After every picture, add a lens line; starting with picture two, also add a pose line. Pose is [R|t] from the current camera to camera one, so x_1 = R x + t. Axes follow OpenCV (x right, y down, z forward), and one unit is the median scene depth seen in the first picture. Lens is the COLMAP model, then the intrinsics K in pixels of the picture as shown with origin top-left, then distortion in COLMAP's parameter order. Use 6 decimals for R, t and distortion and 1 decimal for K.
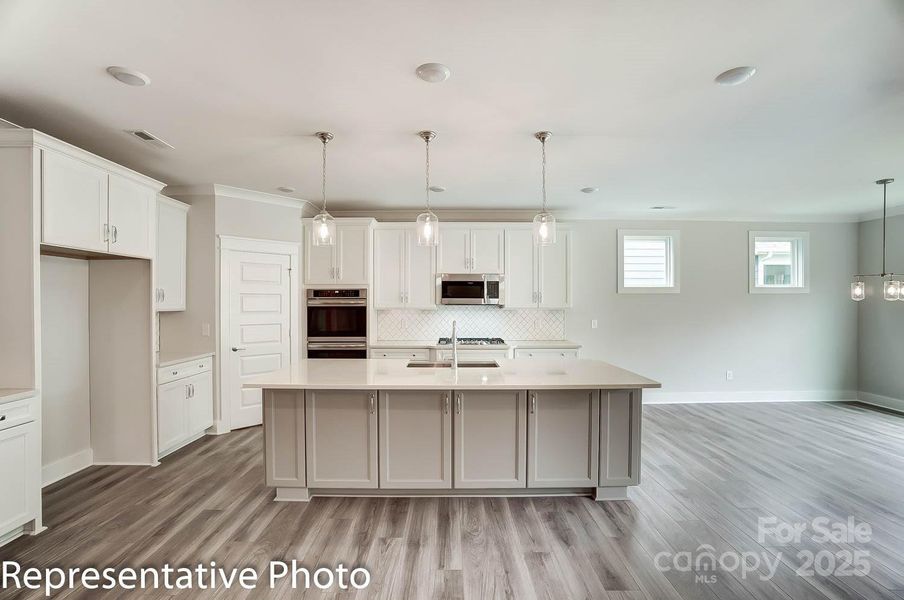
lens RADIAL K [[430.7, 0, 463.8], [0, 430.7, 310.2], [0, 0, 1]] dist [-0.032848, 0.001394]
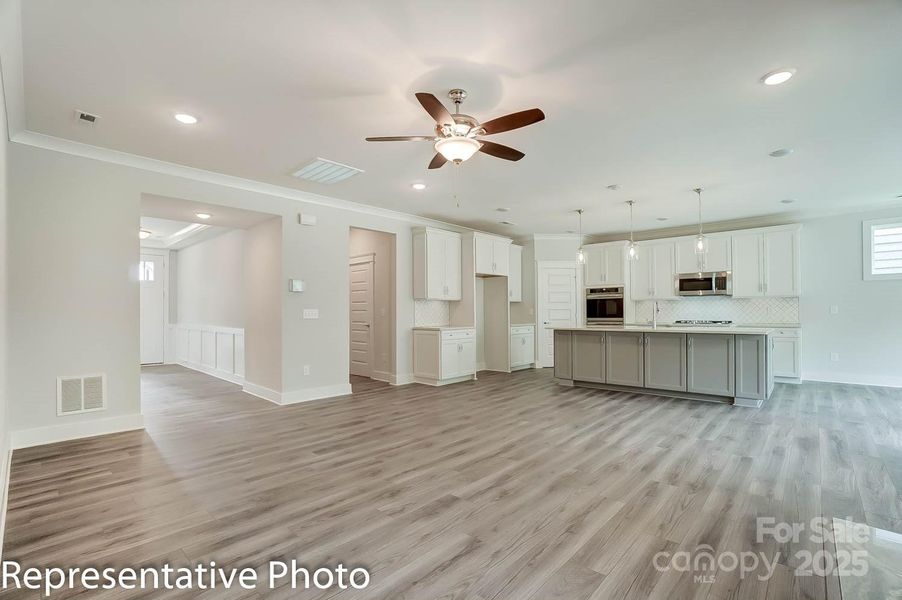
lens RADIAL K [[416.5, 0, 449.0], [0, 416.5, 308.4], [0, 0, 1]] dist [-0.018564, 0.000672]
pose [[0.731133, -0.012956, -0.682112, 0.330989], [-0.001991, 0.999775, -0.021124, 0.060528], [0.682233, 0.016803, 0.730942, -0.511481]]
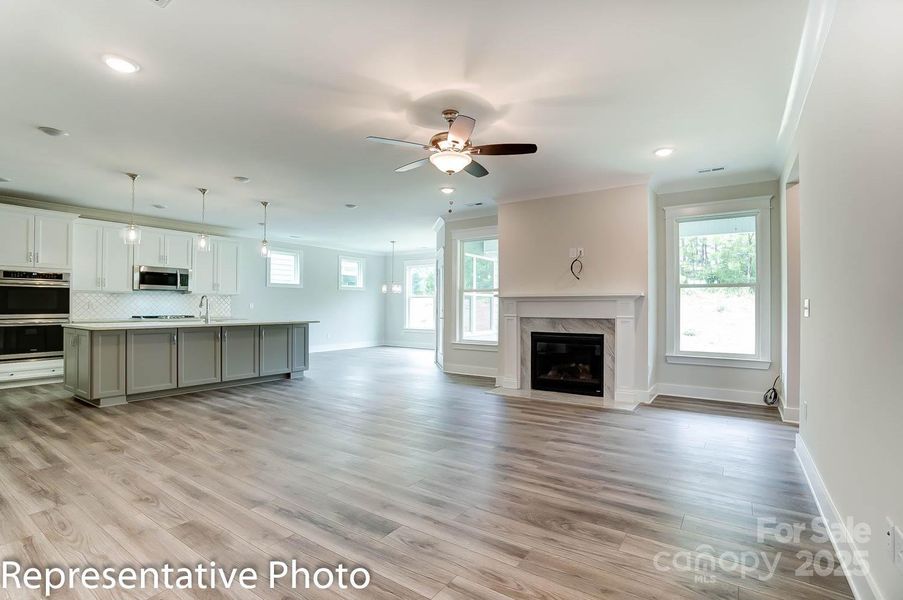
lens RADIAL K [[391.9, 0, 448.0], [0, 391.9, 300.0], [0, 0, 1]] dist [-0.018903, -0.000512]
pose [[0.614187, 0.014226, 0.789032, -0.421857], [0.009595, 0.999629, -0.025492, 0.060904], [-0.789102, 0.023227, 0.613823, -0.465026]]
